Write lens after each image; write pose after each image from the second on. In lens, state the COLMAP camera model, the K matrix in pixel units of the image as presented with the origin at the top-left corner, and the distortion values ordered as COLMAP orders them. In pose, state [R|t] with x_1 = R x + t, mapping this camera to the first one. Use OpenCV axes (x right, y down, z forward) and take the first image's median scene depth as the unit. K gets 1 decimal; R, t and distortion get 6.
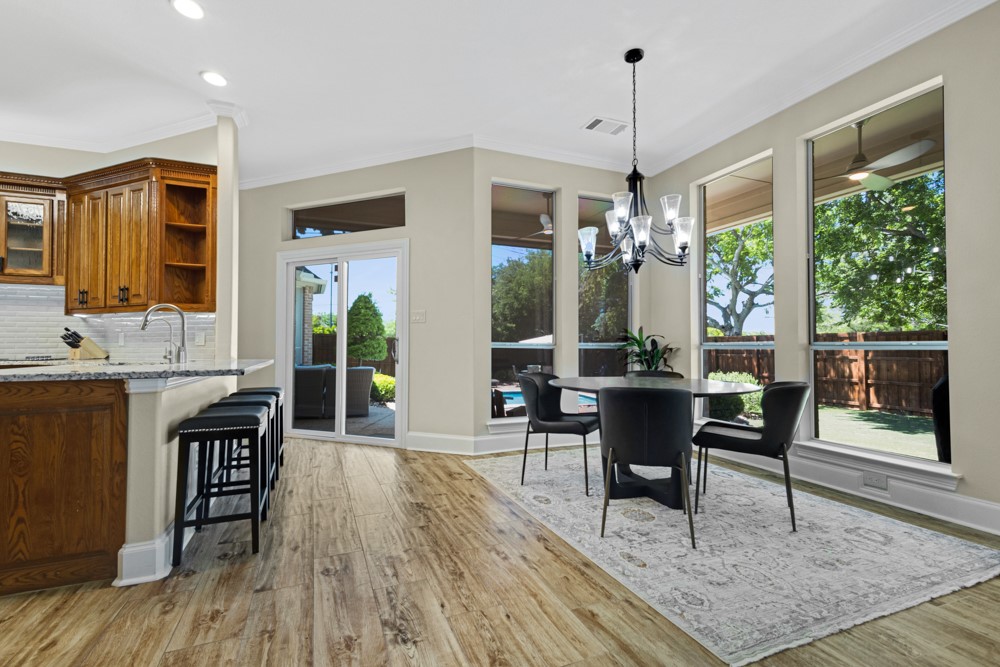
lens RADIAL K [[457.7, 0, 497.2], [0, 457.7, 336.7], [0, 0, 1]] dist [0.020670, 0.000306]
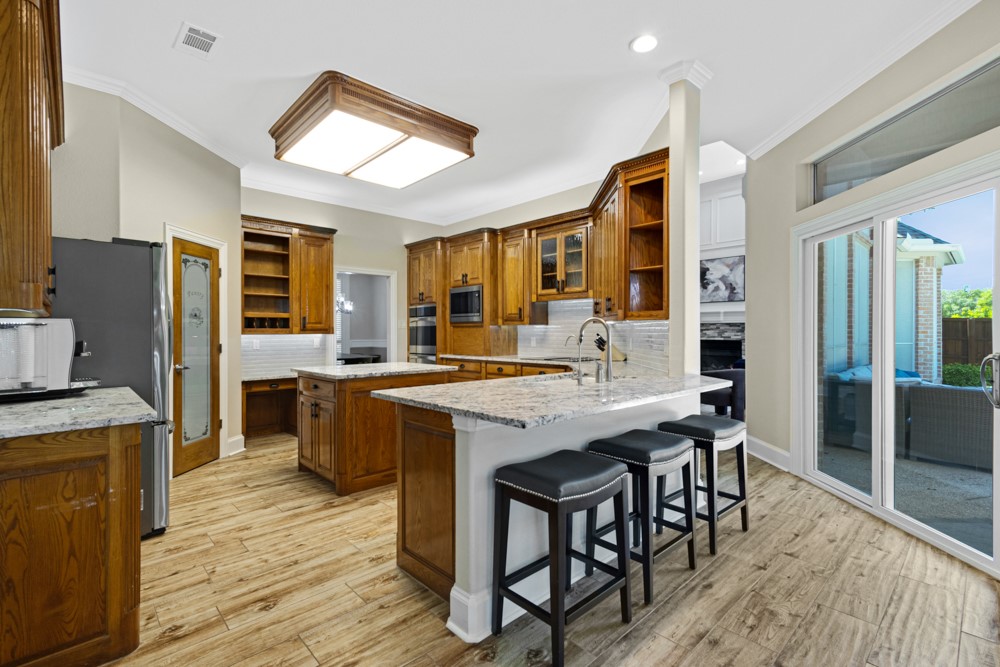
lens RADIAL K [[455.6, 0, 500.0], [0, 455.6, 333.5], [0, 0, 1]] dist [0.020665, 0.000143]
pose [[0.364343, 0.005523, -0.931249, 0.074473], [0.019663, 0.999714, 0.013622, -0.053839], [0.931057, -0.023275, 0.364130, 0.475310]]
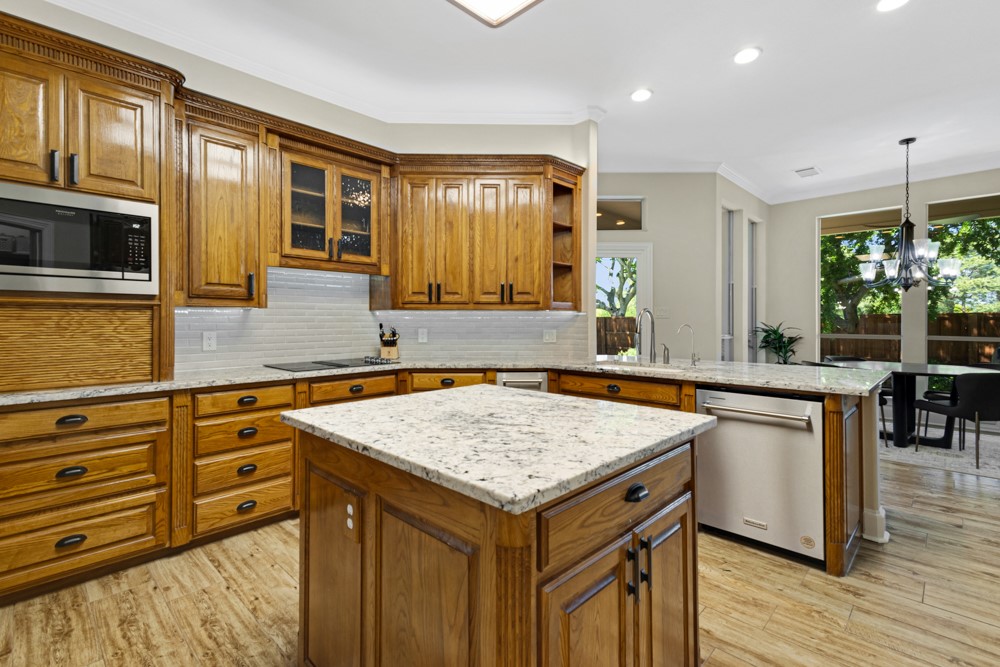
lens RADIAL K [[463.6, 0, 502.1], [0, 463.6, 314.2], [0, 0, 1]] dist [0.014024, -0.000487]
pose [[0.911600, 0.007338, 0.411013, -1.433177], [-0.010328, 0.999934, 0.005053, -0.057570], [-0.410949, -0.008852, 0.911615, 0.159364]]
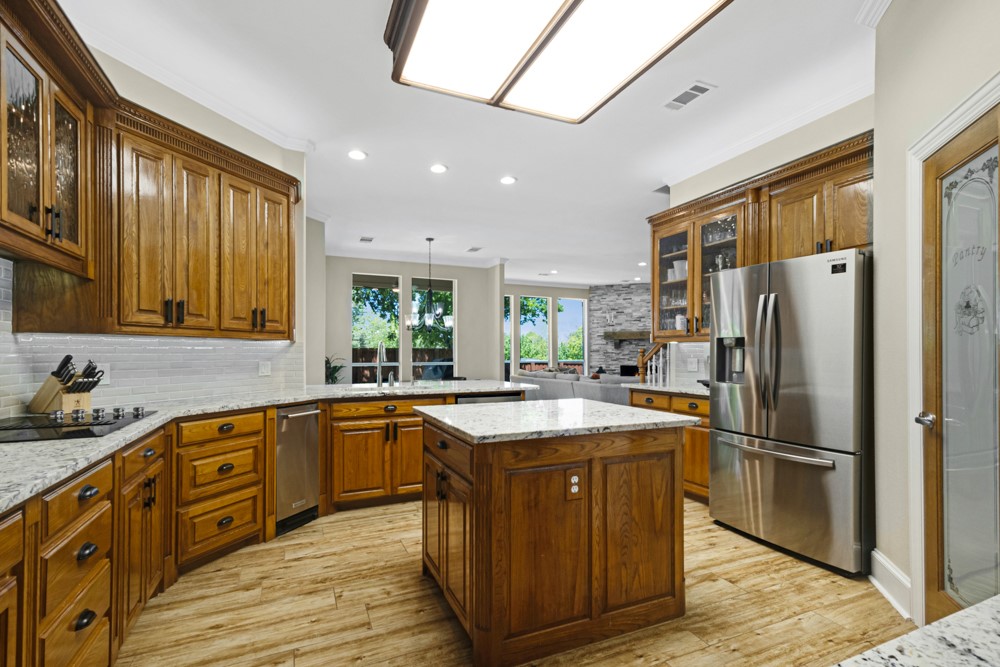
lens RADIAL K [[458.7, 0, 500.8], [0, 458.7, 352.4], [0, 0, 1]] dist [0.021104, 0.000122]
pose [[-0.044054, 0.004616, 0.999018, -1.968339], [-0.018327, 0.999817, -0.005428, -0.037984], [-0.998861, -0.018549, -0.043961, 0.713699]]
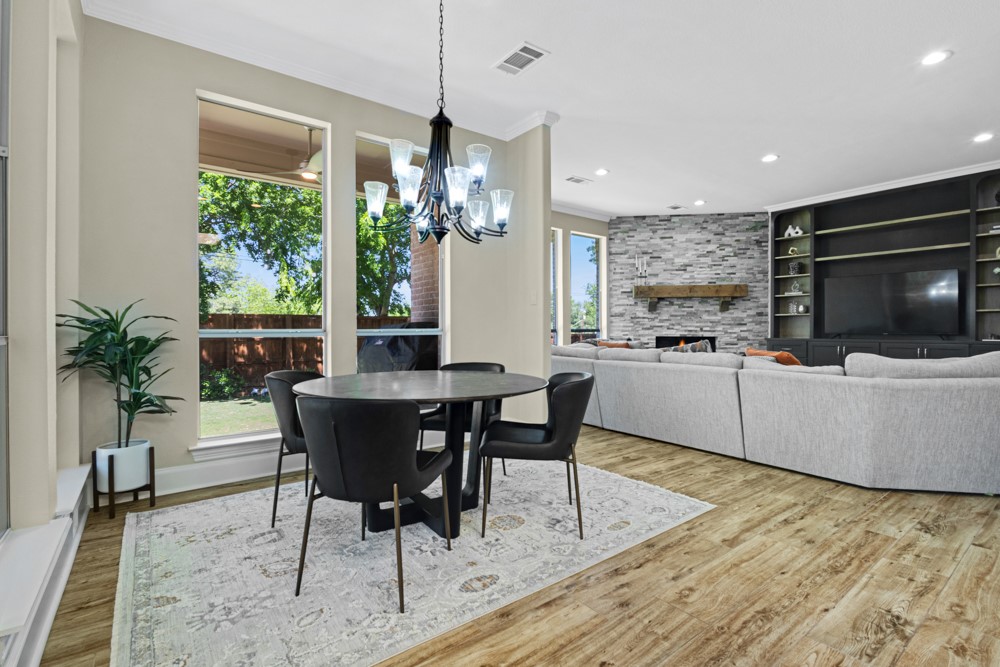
lens RADIAL K [[467.6, 0, 503.2], [0, 467.6, 330.1], [0, 0, 1]] dist [-0.001507, -0.006139]
pose [[-0.267601, -0.003136, 0.963525, -0.482942], [-0.017216, 0.999851, -0.001527, 0.014638], [-0.963376, -0.016997, -0.267615, 1.073482]]
